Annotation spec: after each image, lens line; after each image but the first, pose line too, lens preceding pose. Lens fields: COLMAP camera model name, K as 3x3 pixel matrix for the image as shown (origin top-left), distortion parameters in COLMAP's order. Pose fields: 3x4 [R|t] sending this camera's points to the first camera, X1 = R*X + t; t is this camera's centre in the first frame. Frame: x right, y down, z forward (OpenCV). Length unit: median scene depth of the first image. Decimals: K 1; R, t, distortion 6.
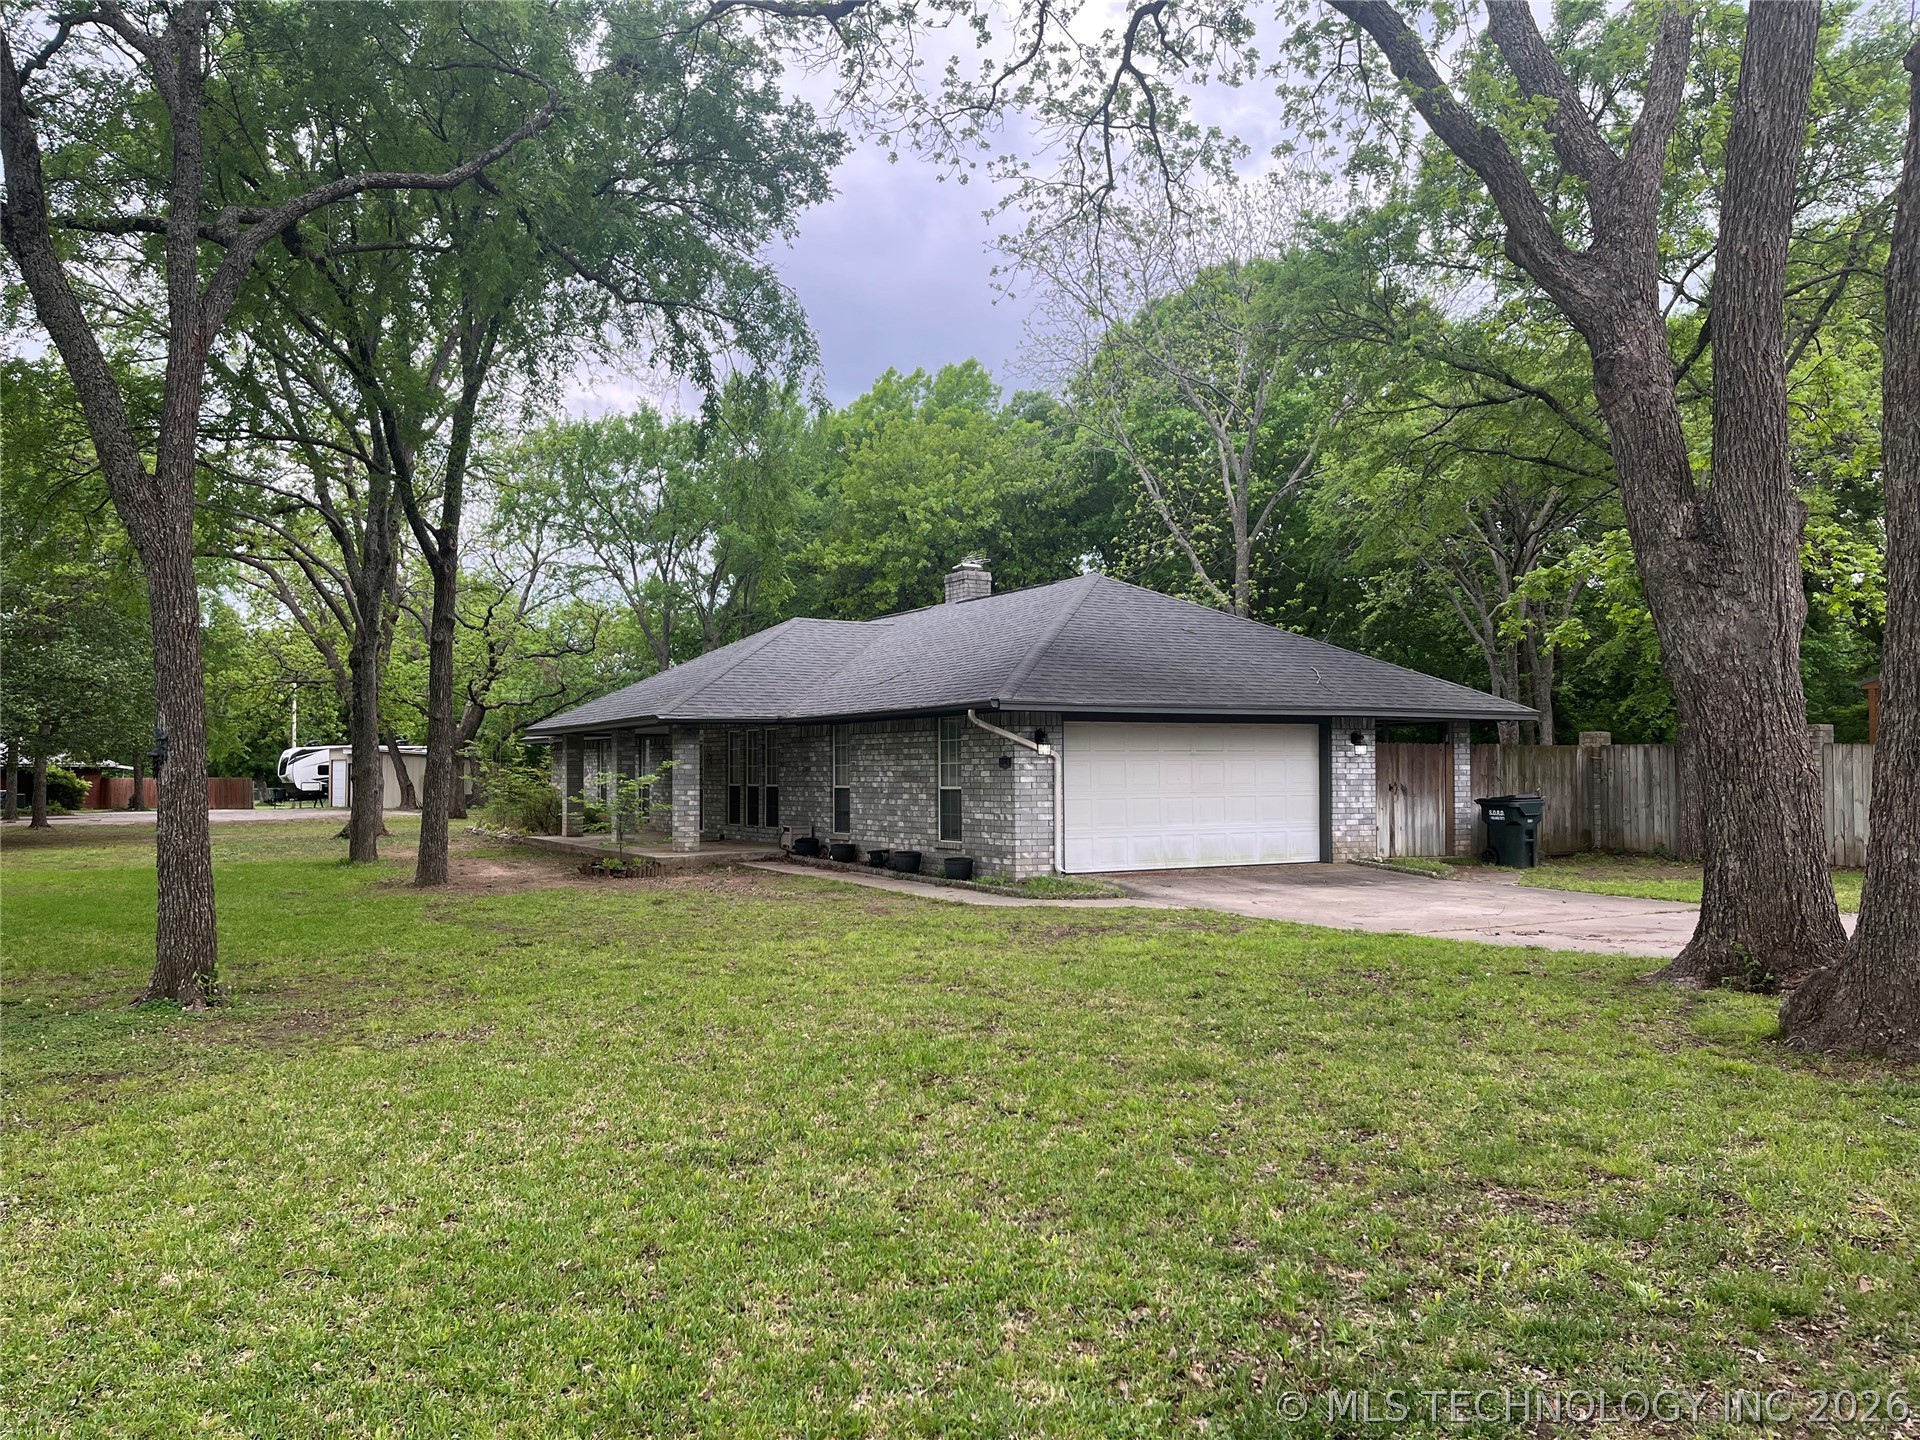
lens RADIAL K [[1477.2, 0, 946.4], [0, 1477.2, 728.3], [0, 0, 1]] dist [-0.000873, -0.020194]
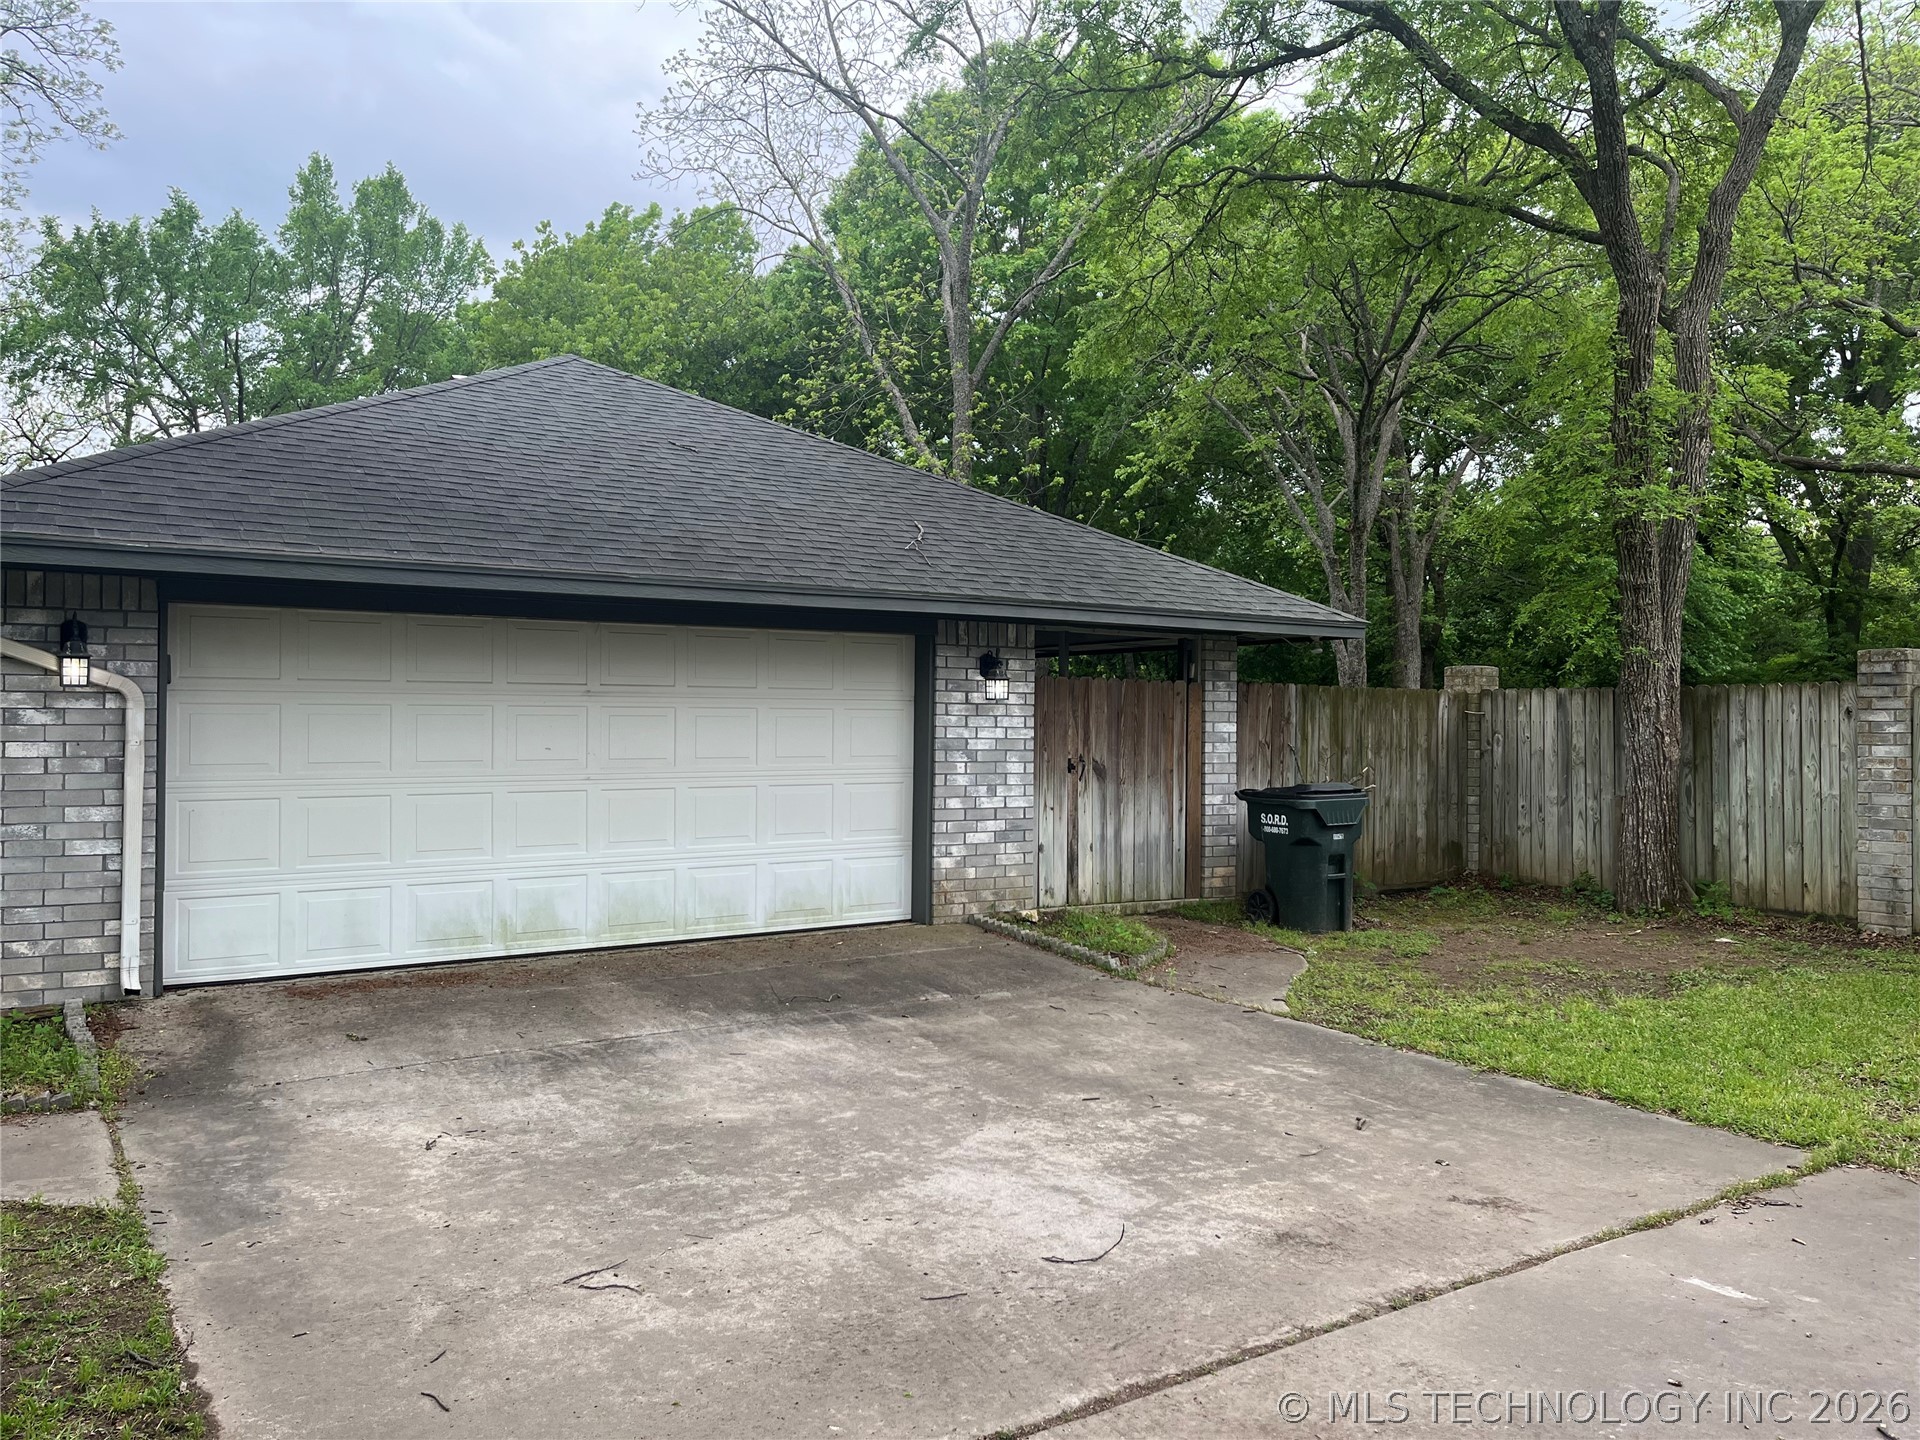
lens RADIAL K [[1477.2, 0, 975.0], [0, 1477.2, 714.2], [0, 0, 1]] dist [-0.000873, -0.020194]
pose [[0.996400, 0.011135, 0.084042, 0.226853], [-0.013169, 0.999633, 0.023682, 0.011235], [-0.083747, -0.024703, 0.996181, 0.506464]]
